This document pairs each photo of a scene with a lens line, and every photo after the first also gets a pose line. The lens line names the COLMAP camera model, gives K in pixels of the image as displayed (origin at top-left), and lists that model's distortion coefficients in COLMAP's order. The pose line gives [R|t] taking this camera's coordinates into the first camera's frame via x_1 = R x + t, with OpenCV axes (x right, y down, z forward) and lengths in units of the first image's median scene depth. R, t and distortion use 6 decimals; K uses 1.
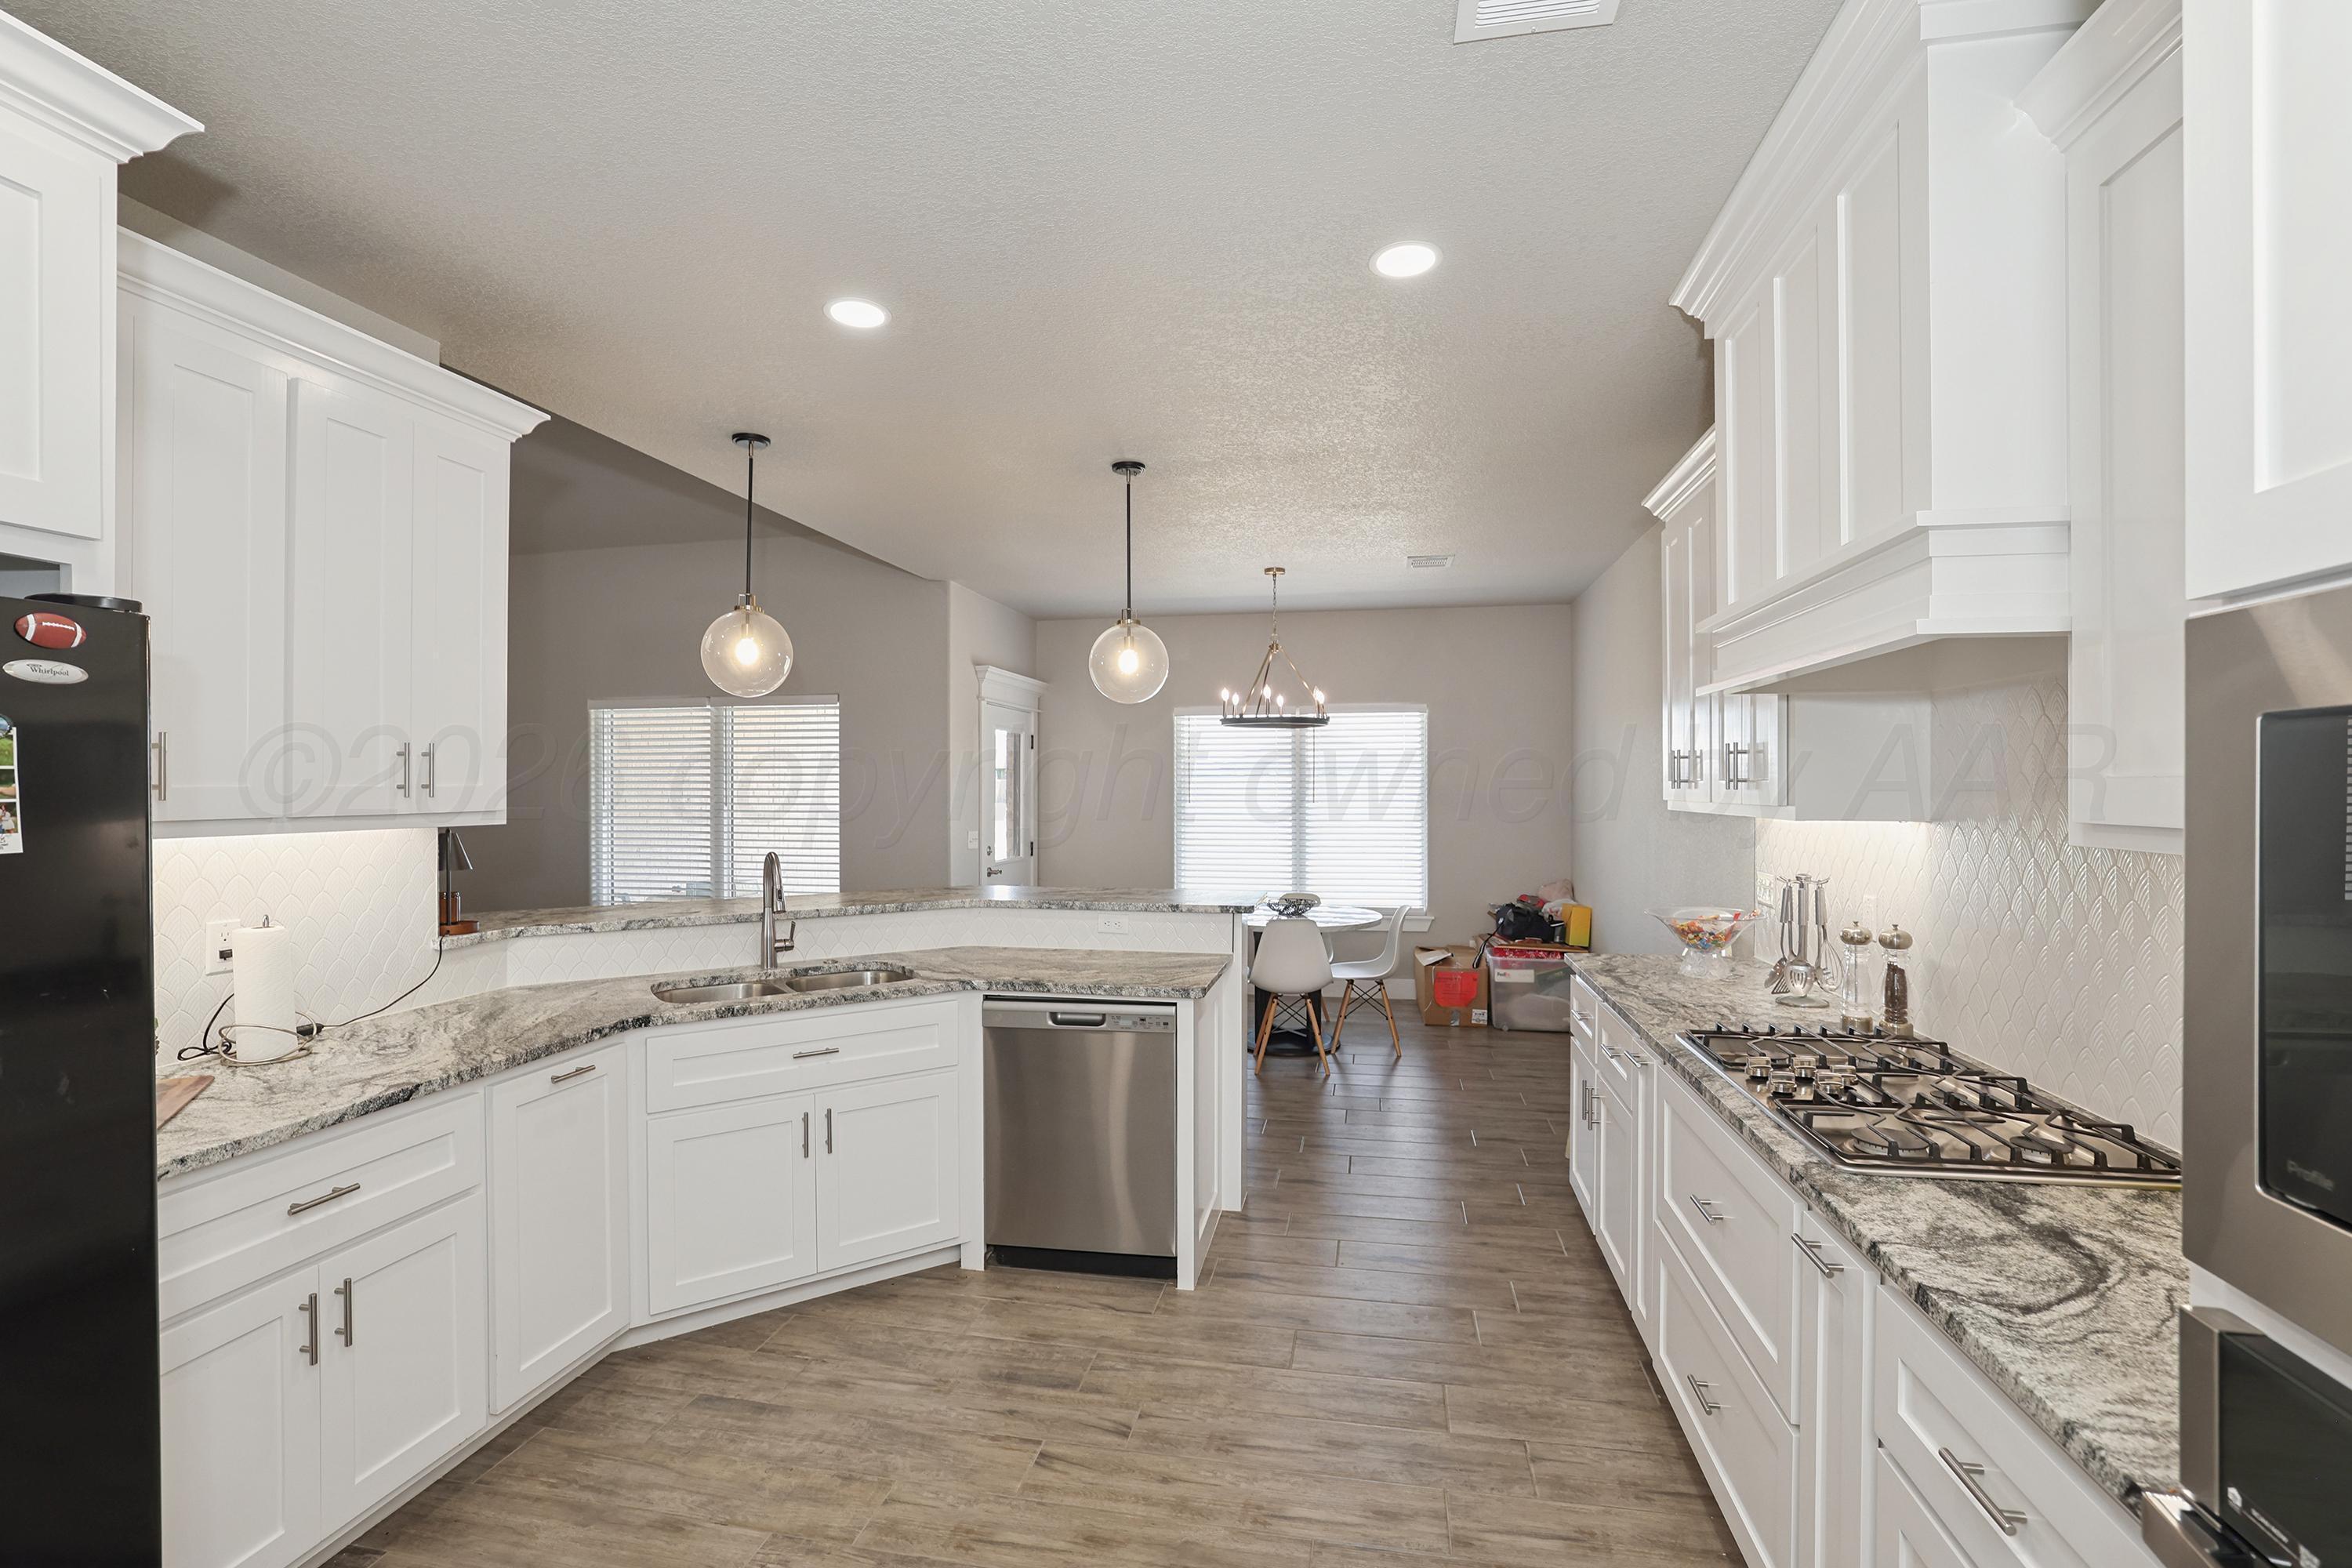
lens RADIAL K [[1025.3, 0, 1176.0], [0, 1025.3, 784.0], [0, 0, 1]] dist [0.000336, 0.000042]
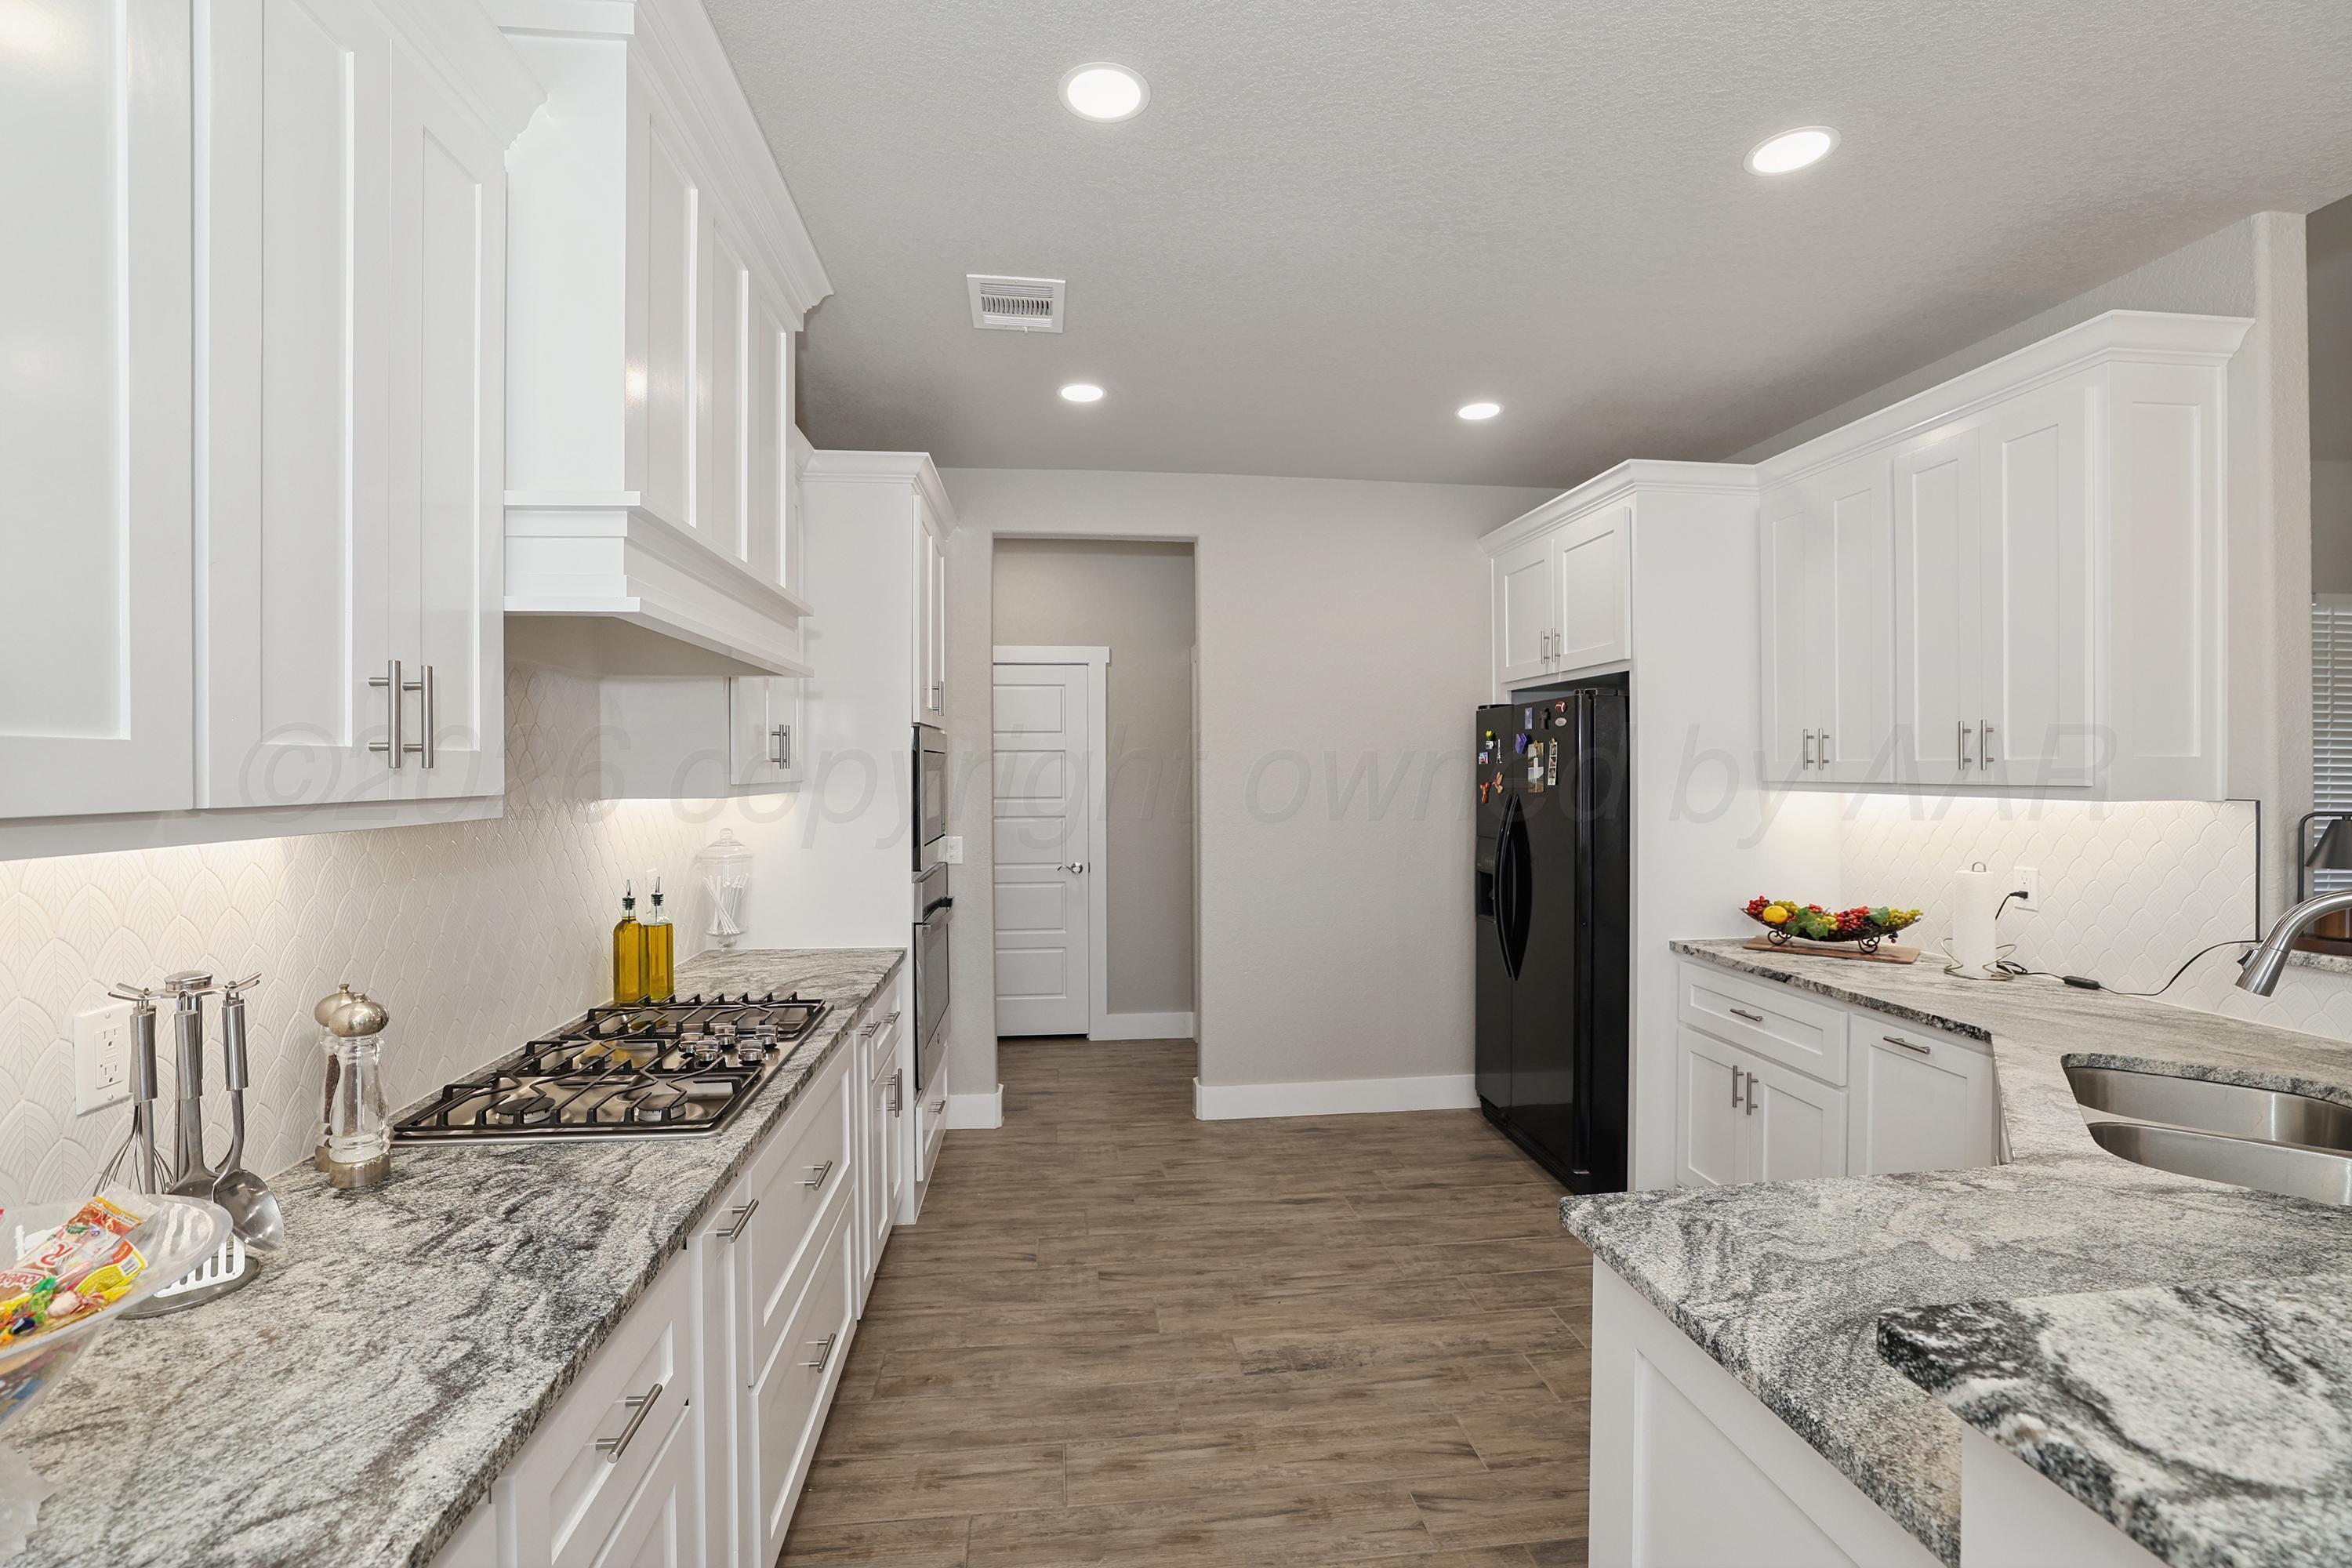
lens RADIAL K [[1013.5, 0, 1168.1], [0, 1013.5, 773.5], [0, 0, 1]] dist [-0.049509, 0.017799]
pose [[-0.952047, 0.004434, -0.305920, 0.423132], [0.003876, 0.999990, 0.002431, 0.011030], [0.305928, 0.001129, -0.952054, 1.790285]]
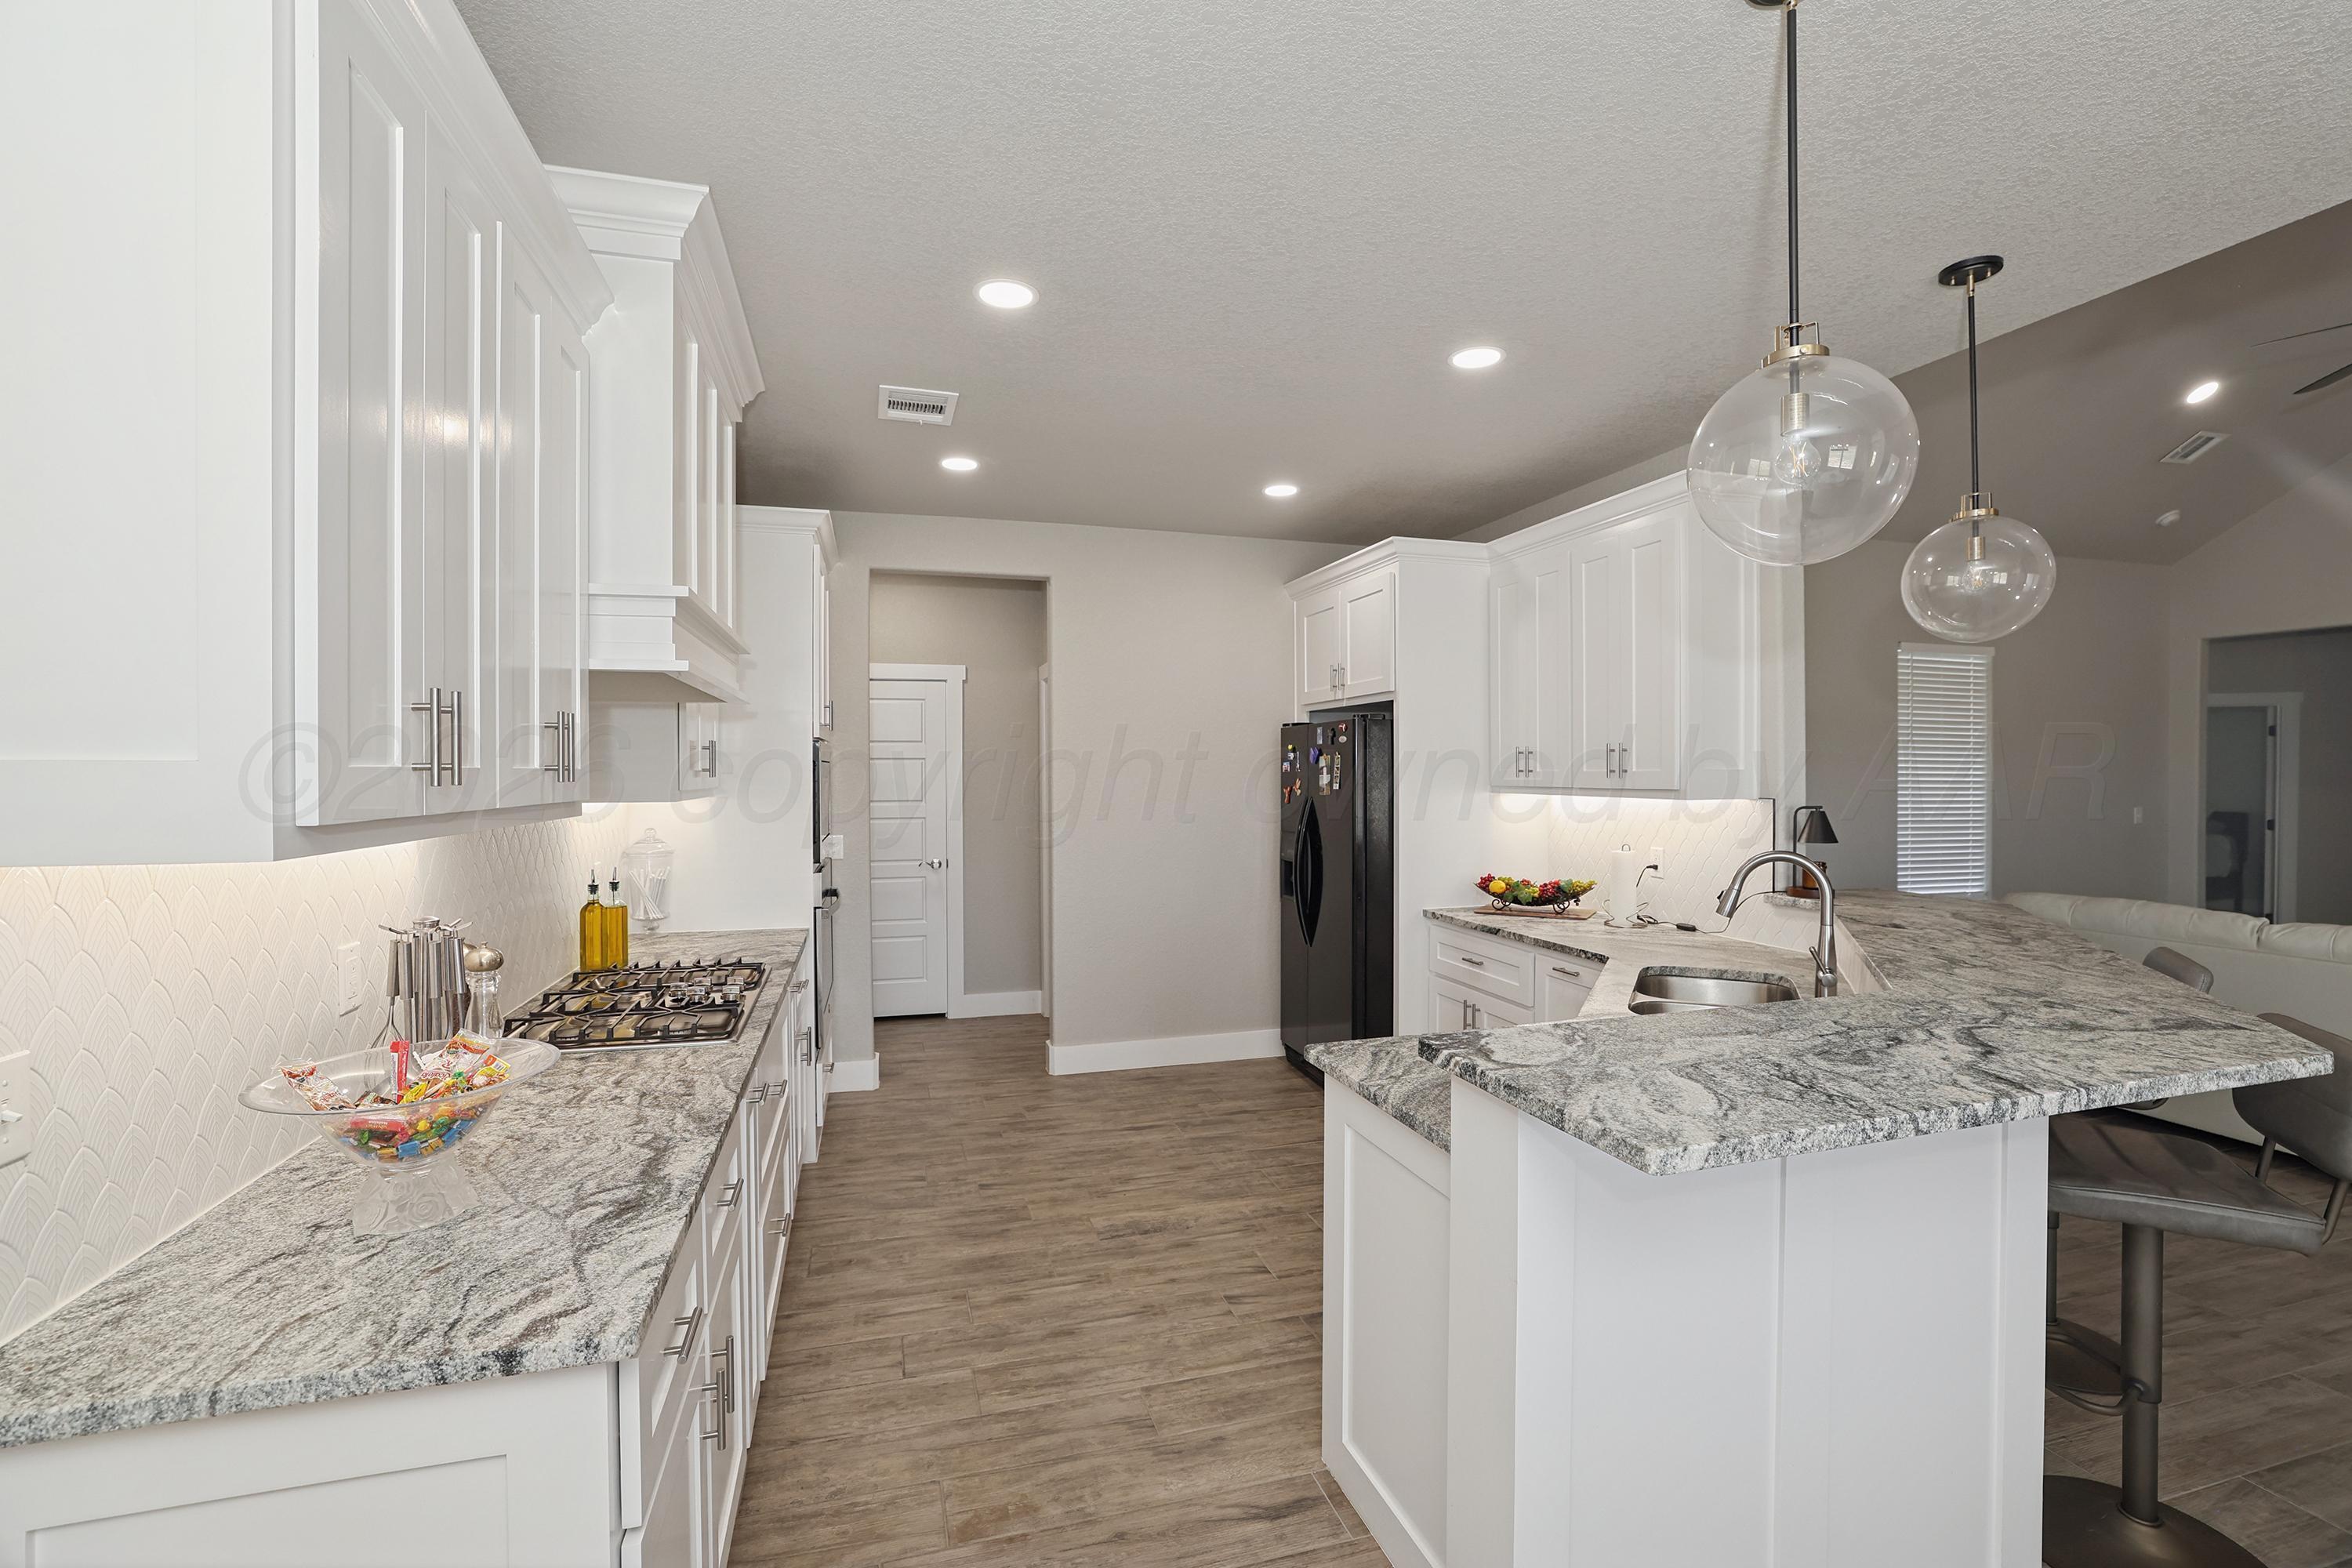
lens RADIAL K [[1026.4, 0, 1181.0], [0, 1026.4, 779.5], [0, 0, 1]] dist [-0.041733, 0.000017]
pose [[-0.882001, 0.005958, -0.471209, 0.588017], [0.003317, 0.999974, 0.006435, 0.002663], [0.471235, 0.004113, -0.881998, 2.104697]]
